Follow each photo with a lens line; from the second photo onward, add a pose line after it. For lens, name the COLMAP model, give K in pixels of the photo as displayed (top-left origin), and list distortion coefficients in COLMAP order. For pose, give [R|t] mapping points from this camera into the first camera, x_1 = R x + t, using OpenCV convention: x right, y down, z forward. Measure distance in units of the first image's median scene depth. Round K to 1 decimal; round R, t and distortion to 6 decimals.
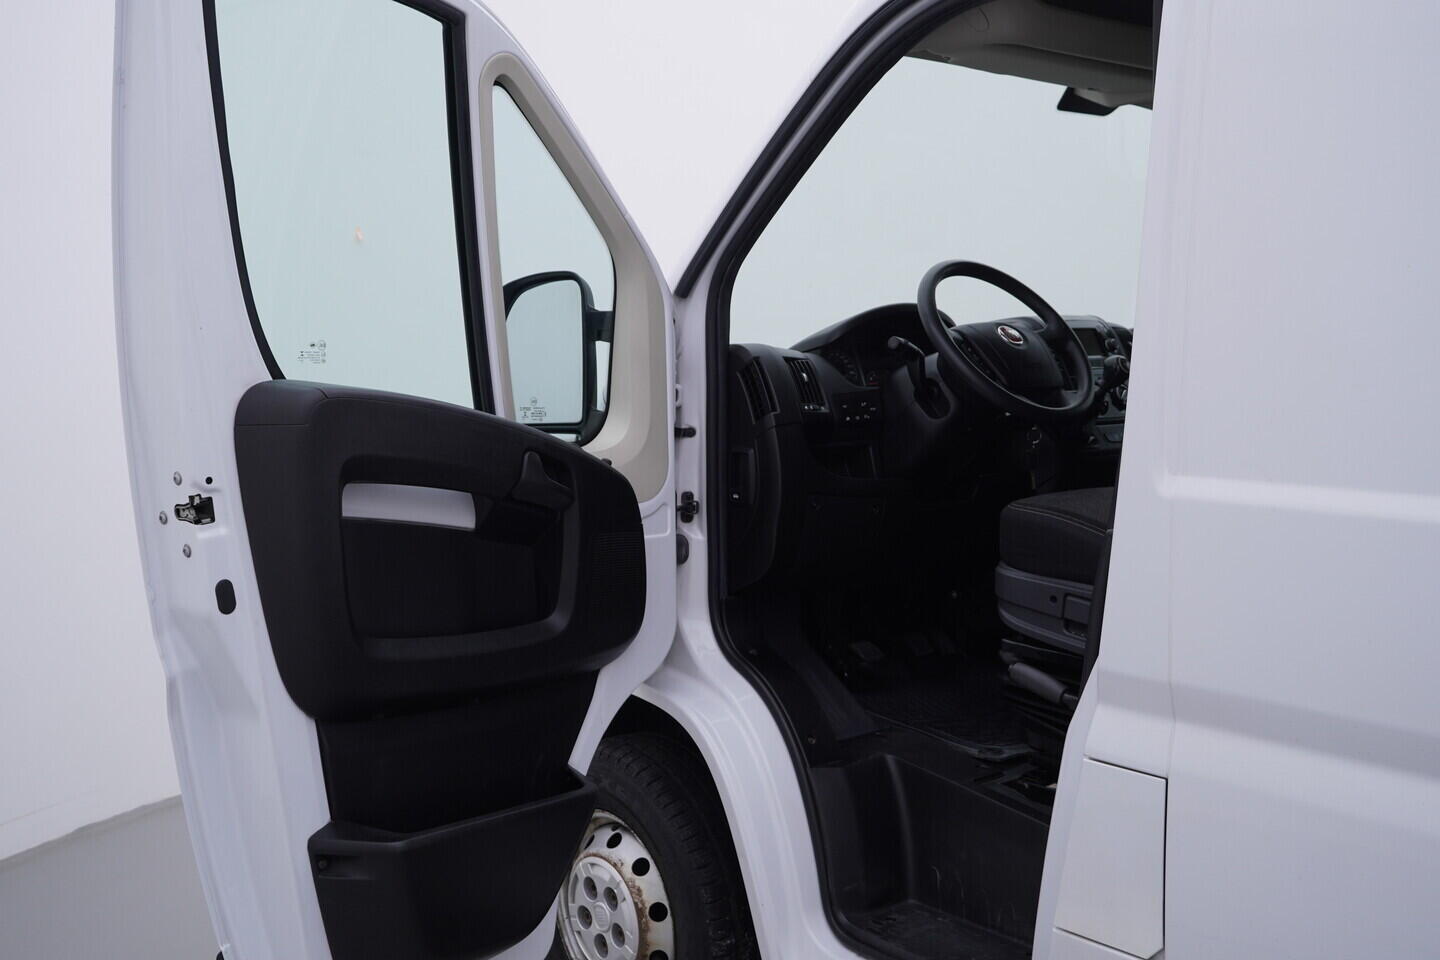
lens RADIAL K [[1493.2, 0, 720.0], [0, 1493.2, 480.0], [0, 0, 1]] dist [-0.000615, -0.000490]
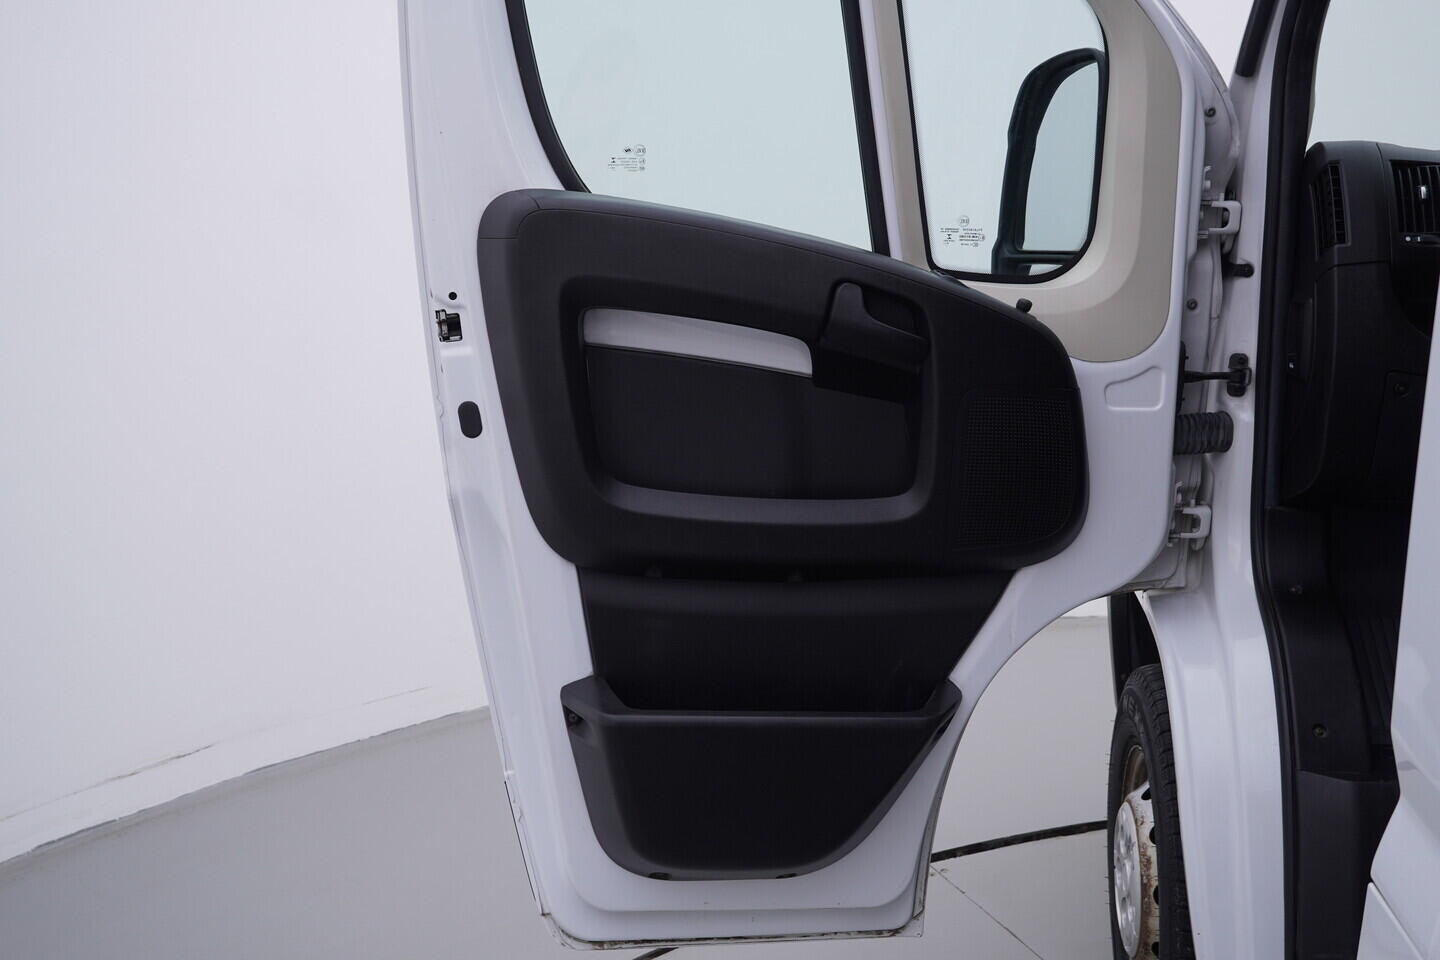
lens RADIAL K [[1493.2, 0, 720.0], [0, 1493.2, 480.0], [0, 0, 1]] dist [-0.000615, -0.000490]
pose [[0.685623, 0.141128, -0.714145, 0.384948], [-0.056726, 0.988402, 0.140866, -0.022389], [0.725743, -0.056070, 0.685677, 0.379589]]
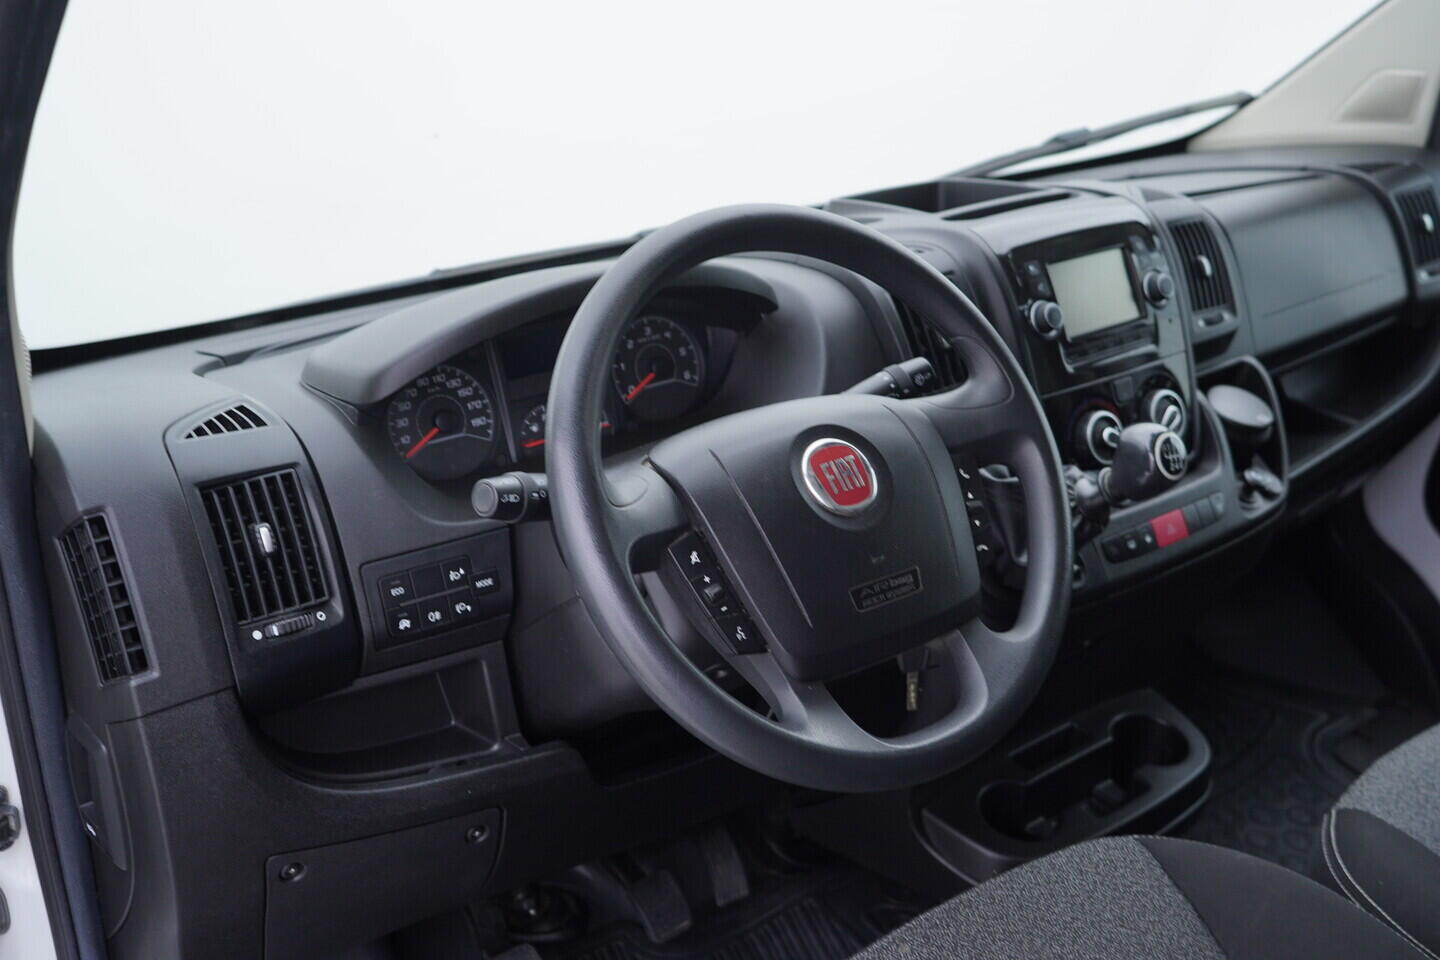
lens RADIAL K [[1493.2, 0, 720.0], [0, 1493.2, 480.0], [0, 0, 1]] dist [-0.000615, -0.000490]
pose [[0.998123, 0.059477, -0.014585, 0.199890], [-0.050824, 0.937398, 0.344533, -0.248115], [0.034163, -0.343145, 0.938661, 0.784048]]
